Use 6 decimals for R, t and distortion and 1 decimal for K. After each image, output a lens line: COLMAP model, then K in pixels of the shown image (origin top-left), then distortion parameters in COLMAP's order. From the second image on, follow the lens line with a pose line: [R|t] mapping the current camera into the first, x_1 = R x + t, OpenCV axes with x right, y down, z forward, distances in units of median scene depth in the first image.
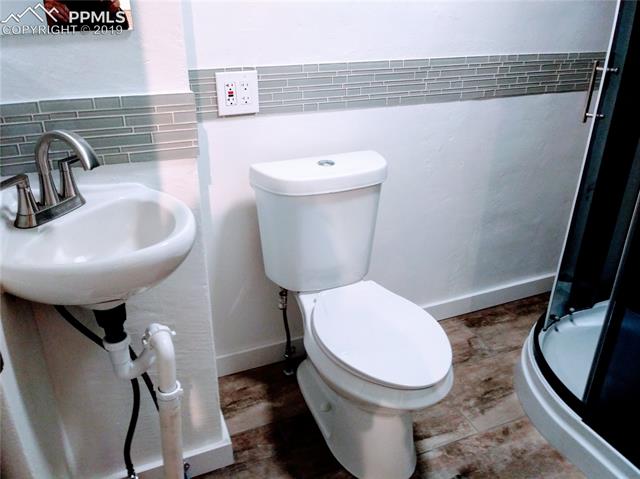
lens RADIAL K [[518.1, 0, 320.5], [0, 518.1, 238.4], [0, 0, 1]] dist [0.014810, -0.000378]
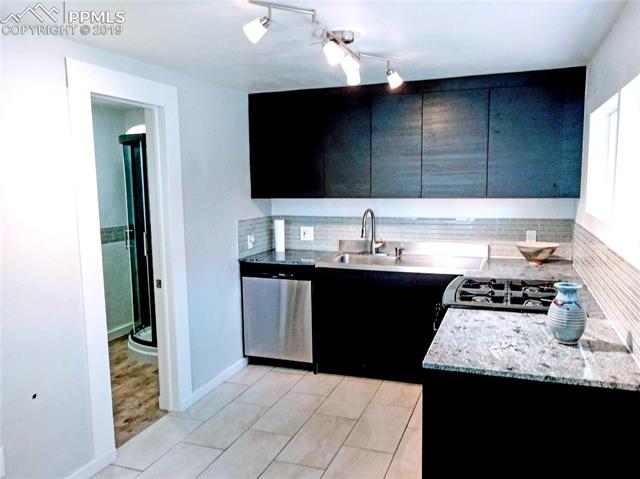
lens RADIAL K [[518.1, 0, 318.6], [0, 518.1, 237.1], [0, 0, 1]] dist [0.014810, -0.000378]
pose [[0.675542, -0.091585, 0.731611, -0.834236], [0.333686, 0.922800, -0.192595, 0.598883], [-0.657492, 0.374235, 0.653951, -1.532884]]
